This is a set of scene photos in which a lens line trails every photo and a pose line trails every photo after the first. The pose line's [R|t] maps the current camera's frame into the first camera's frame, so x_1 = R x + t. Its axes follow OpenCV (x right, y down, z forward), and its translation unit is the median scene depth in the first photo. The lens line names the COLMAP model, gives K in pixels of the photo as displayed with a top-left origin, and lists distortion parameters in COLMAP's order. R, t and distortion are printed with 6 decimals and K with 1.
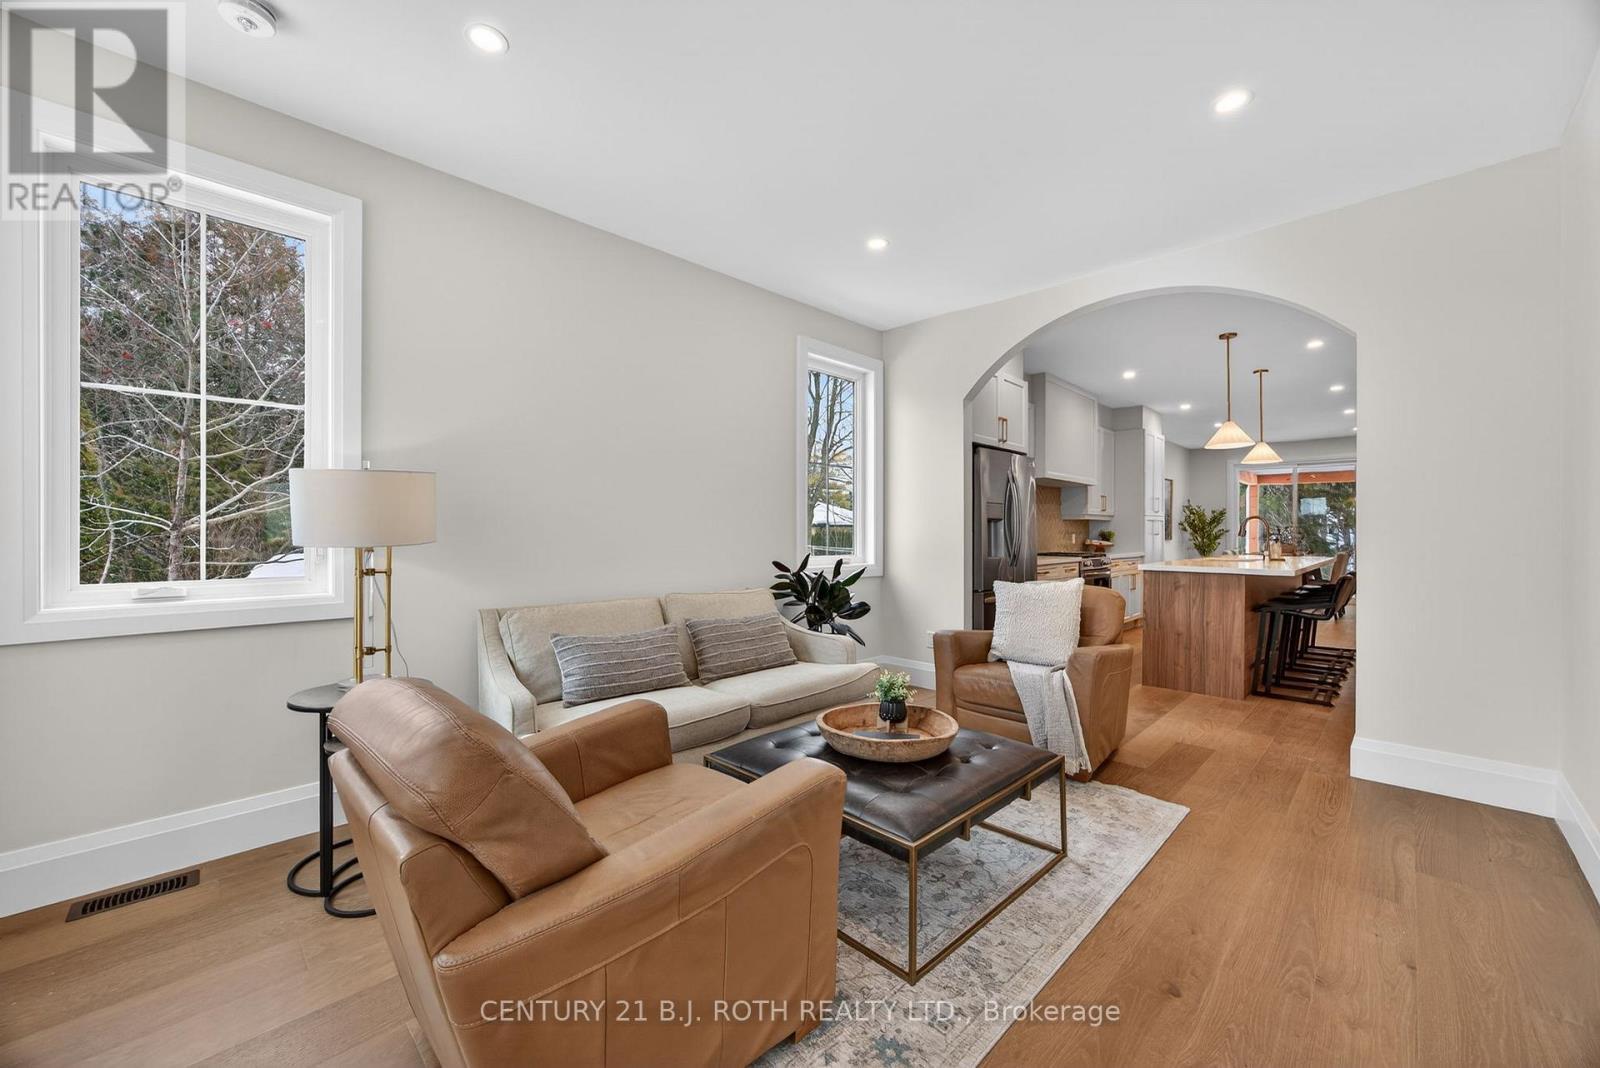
lens RADIAL K [[633.0, 0, 804.3], [0, 633.0, 535.9], [0, 0, 1]] dist [-0.003593, -0.000212]
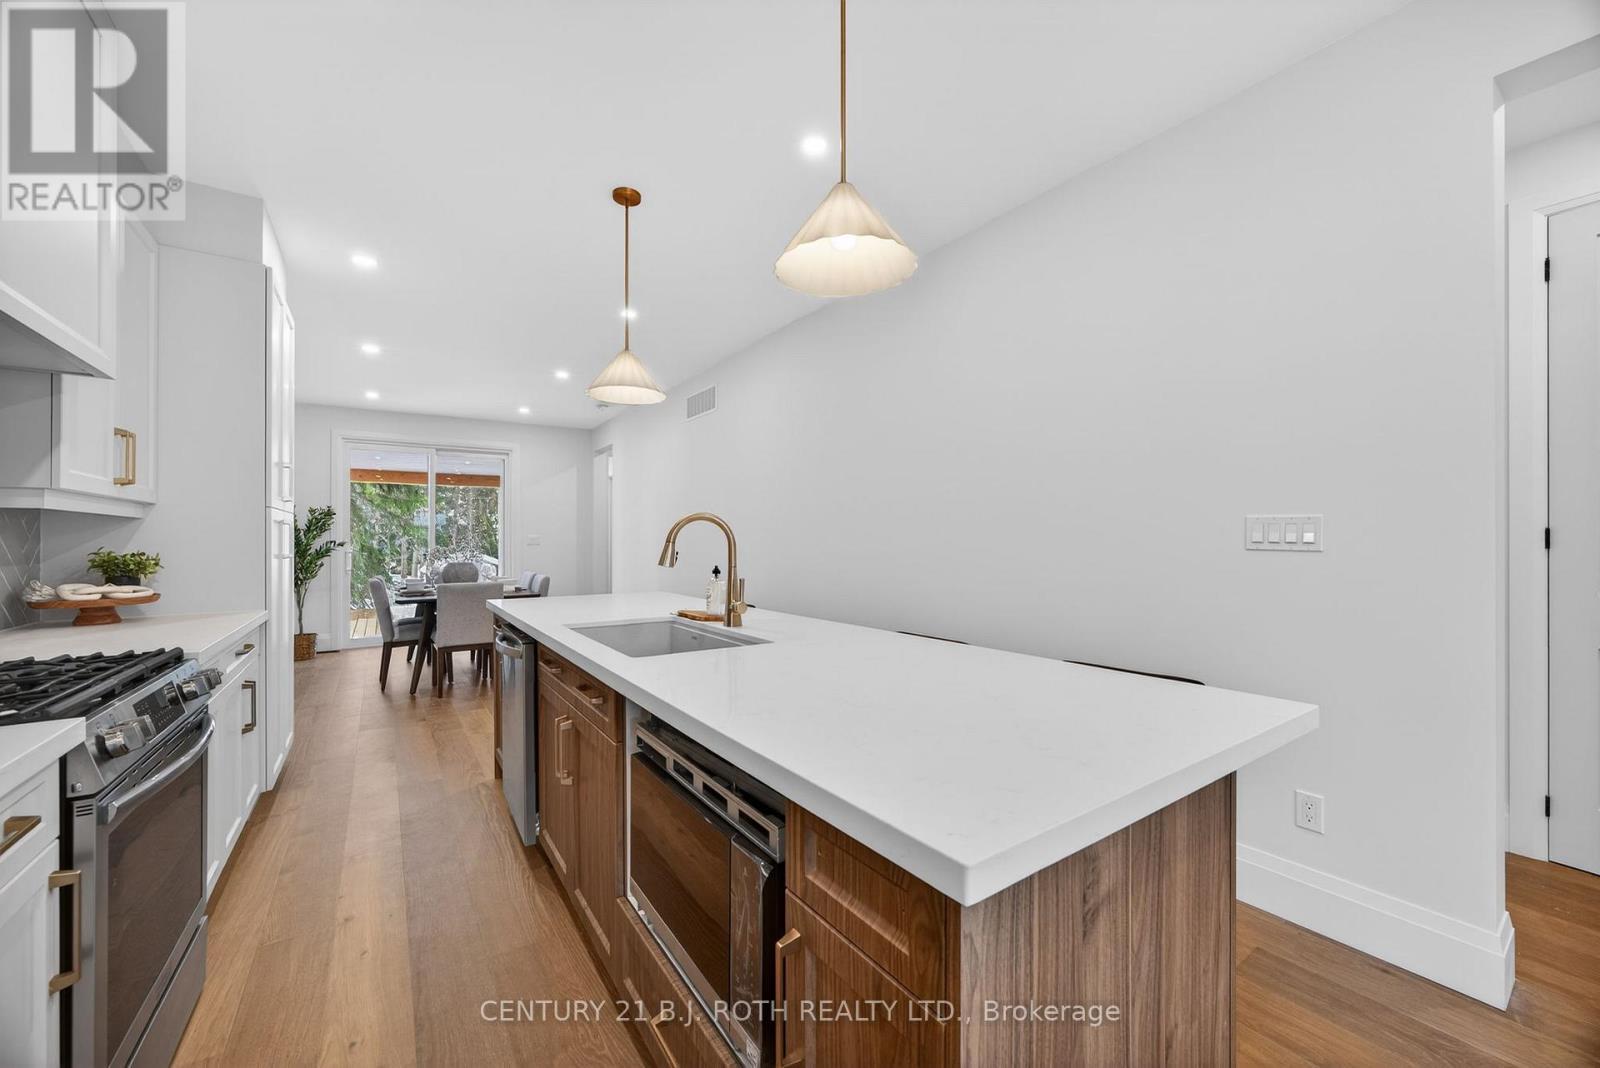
lens RADIAL K [[606.5, 0, 800.0], [0, 606.5, 534.0], [0, 0, 1]] dist [-0.002145, 0.000004]
pose [[0.187978, 0.005350, 0.982159, 0.209302], [0.008815, 0.999936, -0.007134, -0.009849], [-0.982134, 0.009999, 0.187919, 0.520769]]
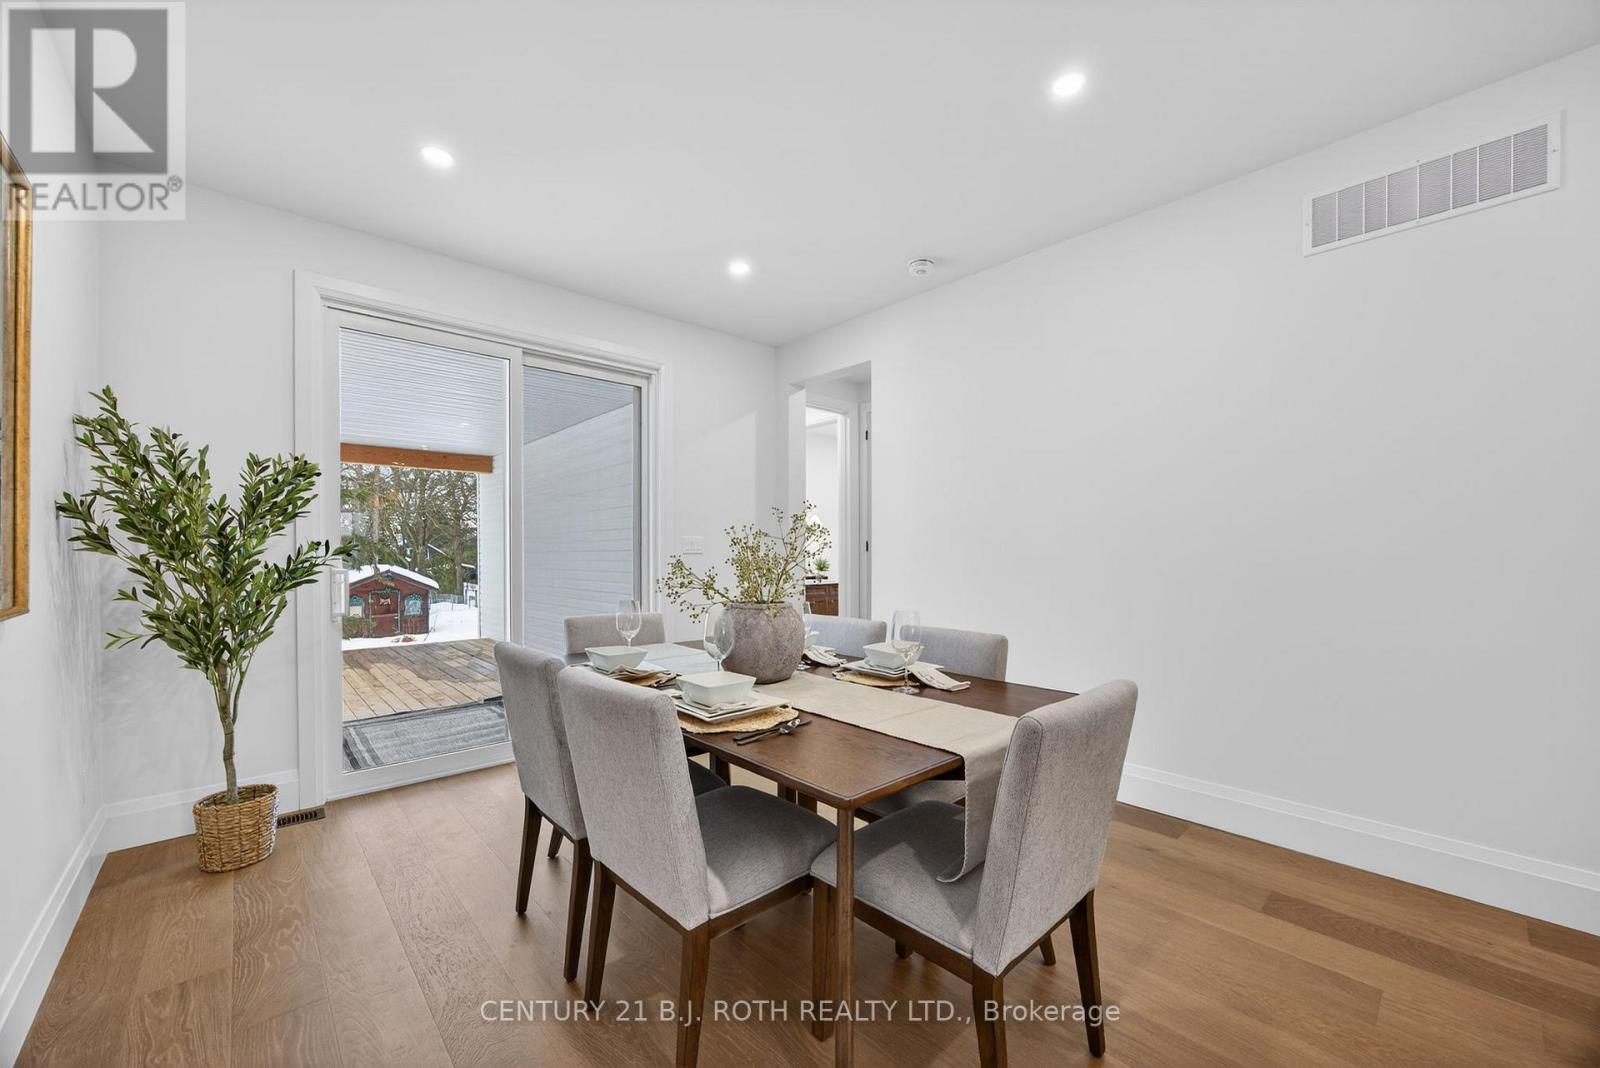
lens RADIAL K [[617.9, 0, 809.6], [0, 617.9, 546.0], [0, 0, 1]] dist [-0.003619, -0.000056]
pose [[0.038884, 0.003212, 0.999239, 0.509017], [0.010006, 0.999943, -0.003604, -0.007068], [-0.999194, 0.010139, 0.038849, 0.925124]]
